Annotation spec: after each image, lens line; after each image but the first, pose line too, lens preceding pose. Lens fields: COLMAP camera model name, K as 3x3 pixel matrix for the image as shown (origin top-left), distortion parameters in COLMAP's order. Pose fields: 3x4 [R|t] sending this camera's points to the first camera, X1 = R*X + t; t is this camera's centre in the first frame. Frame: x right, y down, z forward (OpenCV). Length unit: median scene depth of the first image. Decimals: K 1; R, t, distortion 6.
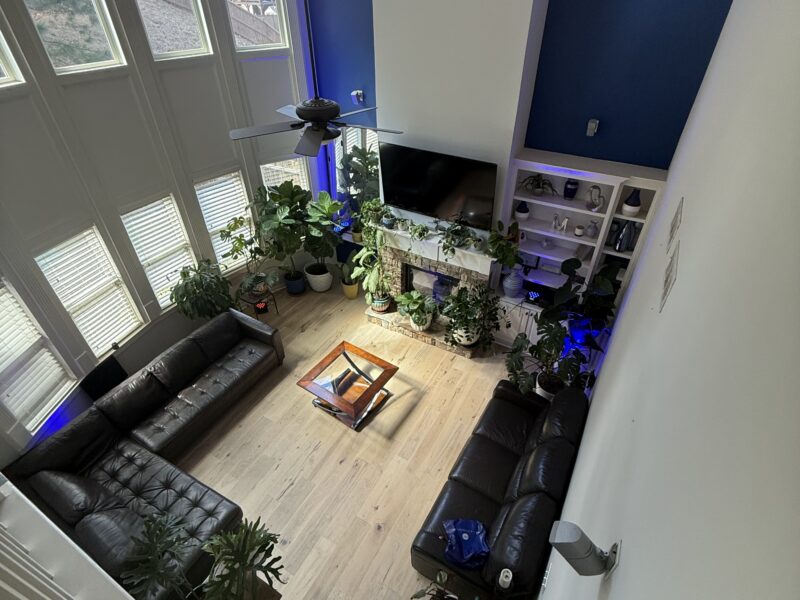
lens RADIAL K [[422.3, 0, 400.6], [0, 422.3, 301.1], [0, 0, 1]] dist [-0.003834, 0.000200]
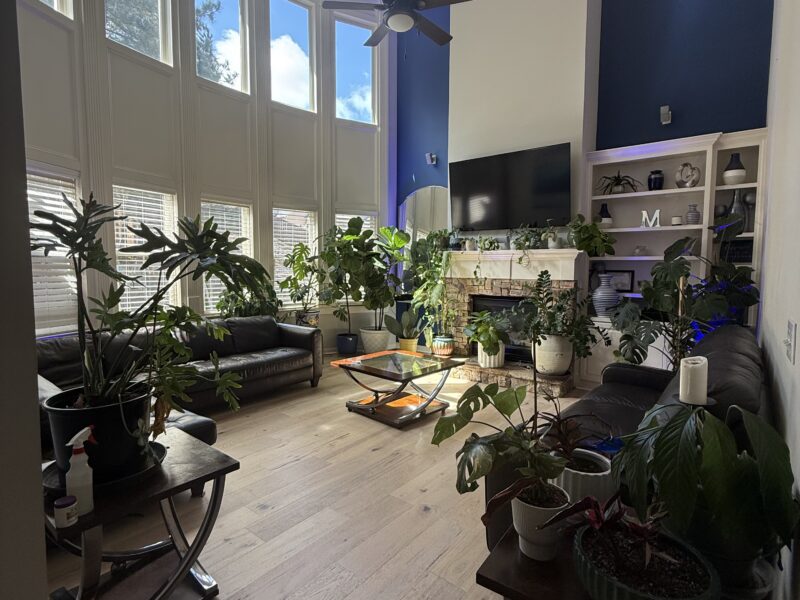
lens RADIAL K [[422.3, 0, 401.2], [0, 422.3, 299.9], [0, 0, 1]] dist [-0.003834, 0.000200]
pose [[0.987927, 0.019261, -0.153721, -0.001968], [-0.099333, 0.840190, -0.533117, 0.521909], [0.118887, 0.541950, 0.831959, 0.314932]]
